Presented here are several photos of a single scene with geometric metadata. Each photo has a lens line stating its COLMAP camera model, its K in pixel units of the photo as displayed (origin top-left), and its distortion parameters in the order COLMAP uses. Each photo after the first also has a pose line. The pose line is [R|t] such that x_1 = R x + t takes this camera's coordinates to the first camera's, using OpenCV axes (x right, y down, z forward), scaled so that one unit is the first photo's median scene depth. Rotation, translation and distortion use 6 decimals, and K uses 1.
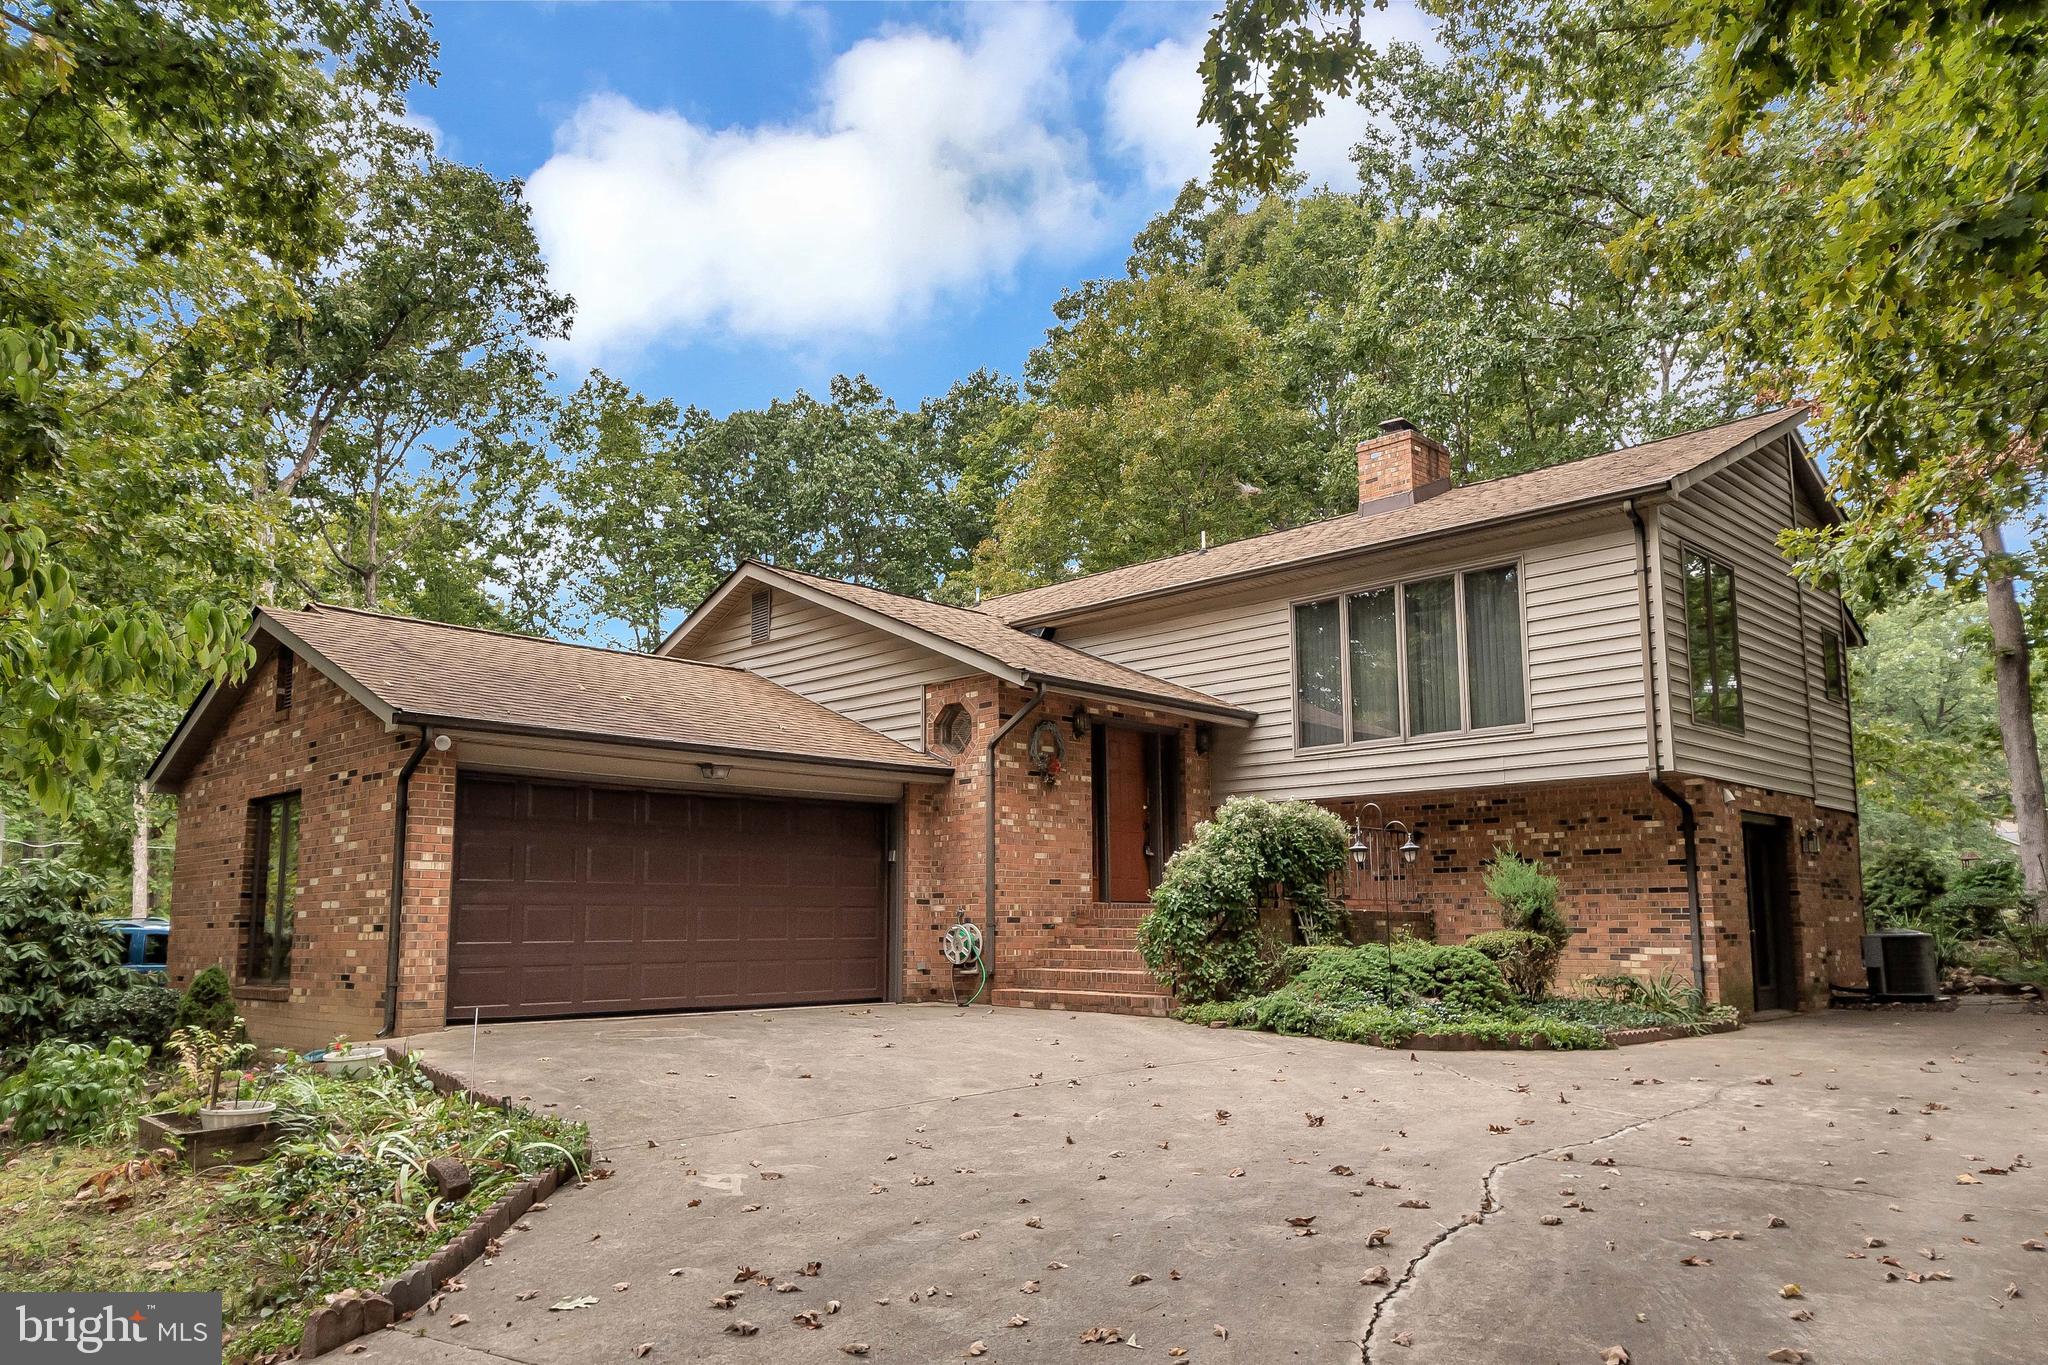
lens RADIAL K [[1398.3, 0, 1024.0], [0, 1398.3, 682.5], [0, 0, 1]] dist [0.010021, 0.001198]
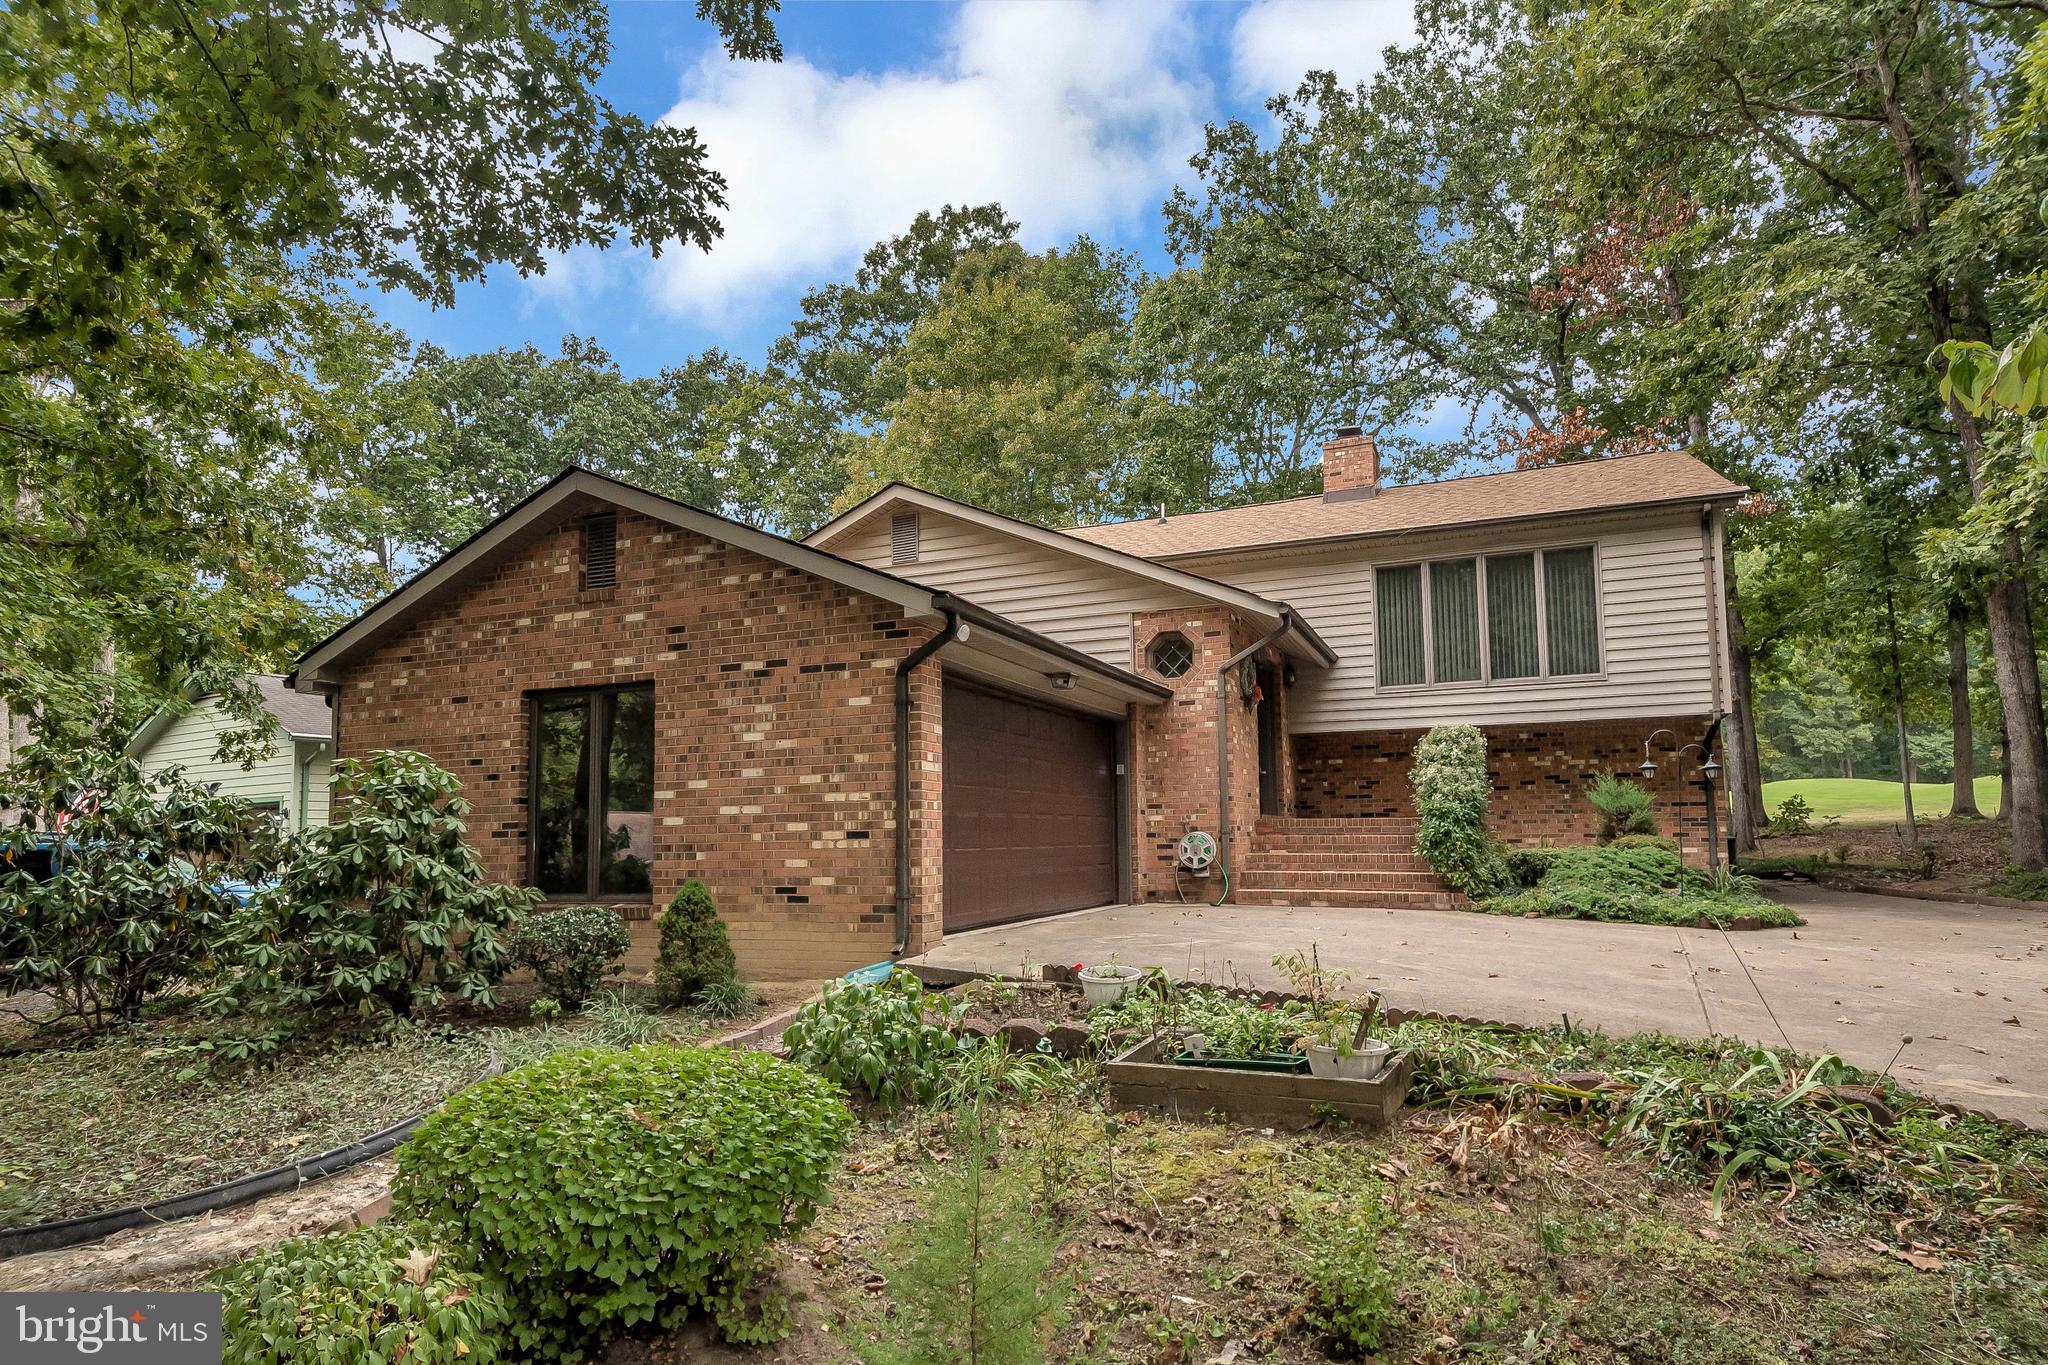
lens RADIAL K [[1131.9, 0, 1024.0], [0, 1131.9, 682.5], [0, 0, 1]] dist [0.013400, 0.000033]
pose [[0.932258, 0.043791, 0.359134, -0.483636], [-0.055406, 0.998219, 0.022107, 0.042725], [-0.357527, -0.040508, 0.933024, 0.220709]]
